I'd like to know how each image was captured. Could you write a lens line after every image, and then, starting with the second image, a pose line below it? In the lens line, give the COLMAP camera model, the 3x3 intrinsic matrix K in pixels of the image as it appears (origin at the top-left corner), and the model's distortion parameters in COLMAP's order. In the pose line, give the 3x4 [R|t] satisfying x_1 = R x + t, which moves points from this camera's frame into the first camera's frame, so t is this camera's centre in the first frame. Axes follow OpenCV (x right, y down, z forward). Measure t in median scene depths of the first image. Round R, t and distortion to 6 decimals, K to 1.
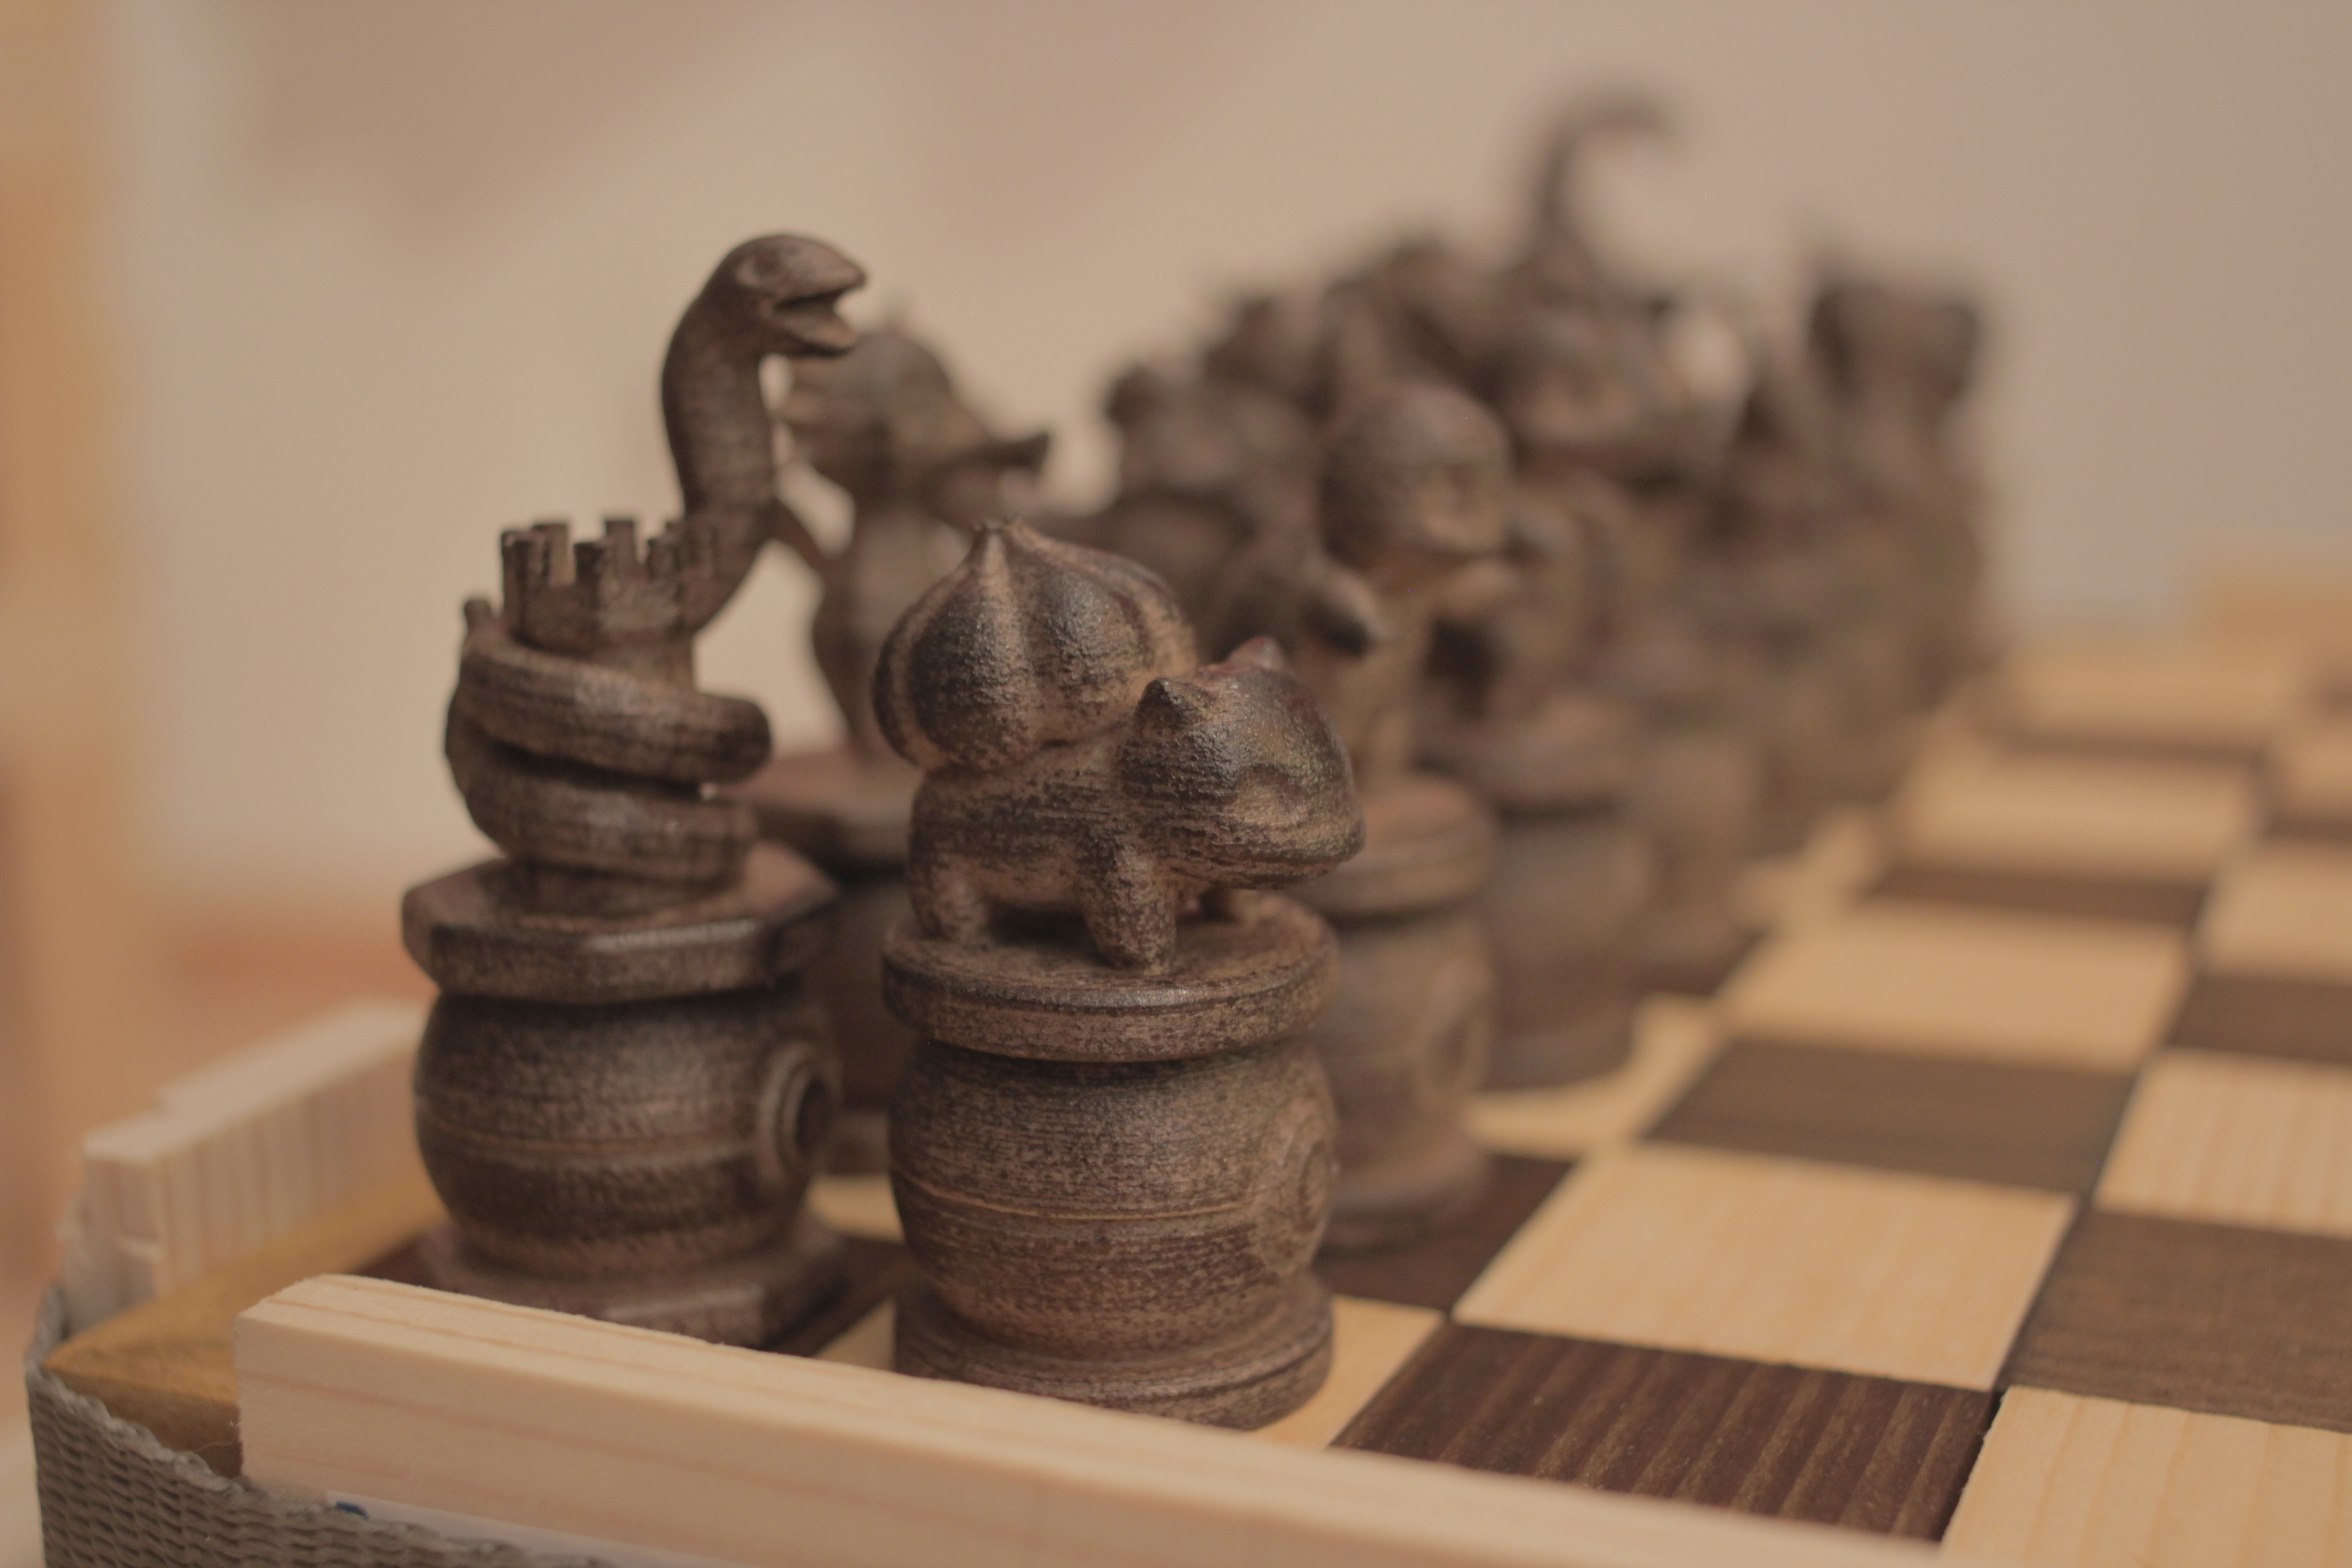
lens RADIAL K [[3278.7, 0, 1173.5], [0, 3278.7, 787.9], [0, 0, 1]] dist [-0.090091, 0.000000]
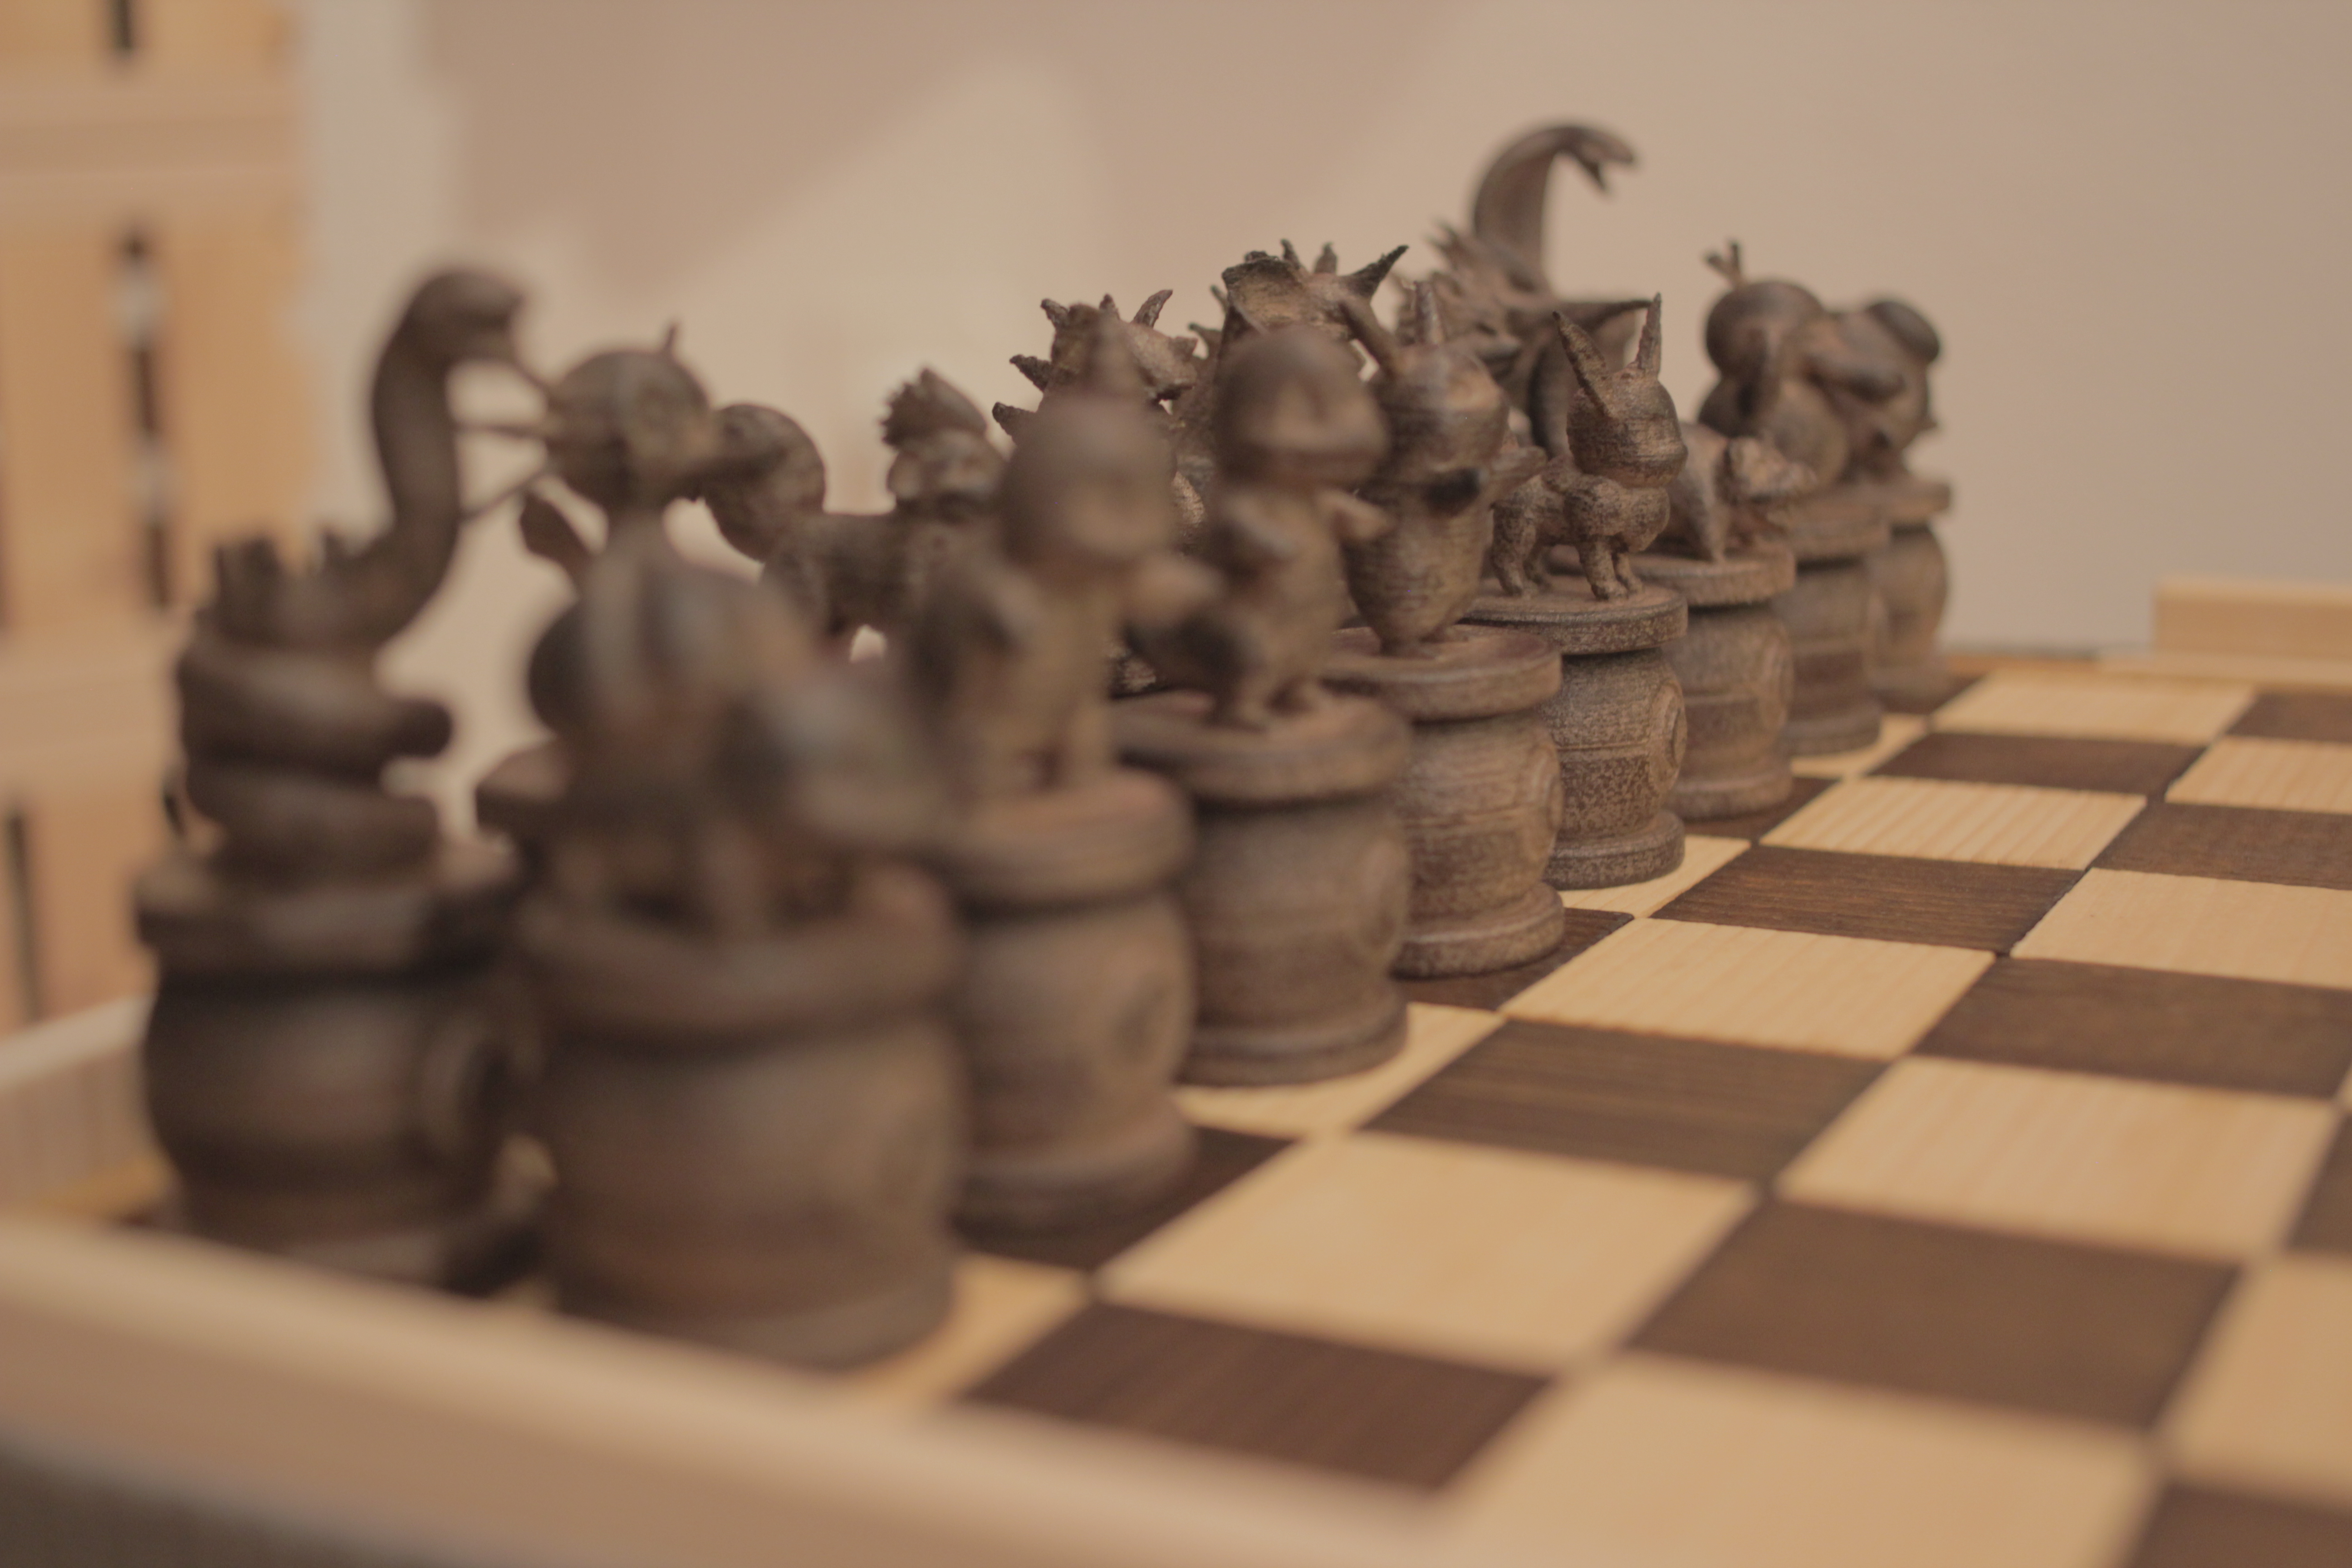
lens RADIAL K [[3278.7, 0, 1183.8], [0, 3278.7, 778.1], [0, 0, 1]] dist [-0.090091, 0.000000]
pose [[0.995103, 0.002621, -0.098808, 0.215970], [-0.004105, 0.999882, -0.014816, 0.014702], [0.098757, 0.015150, 0.994996, -0.037426]]
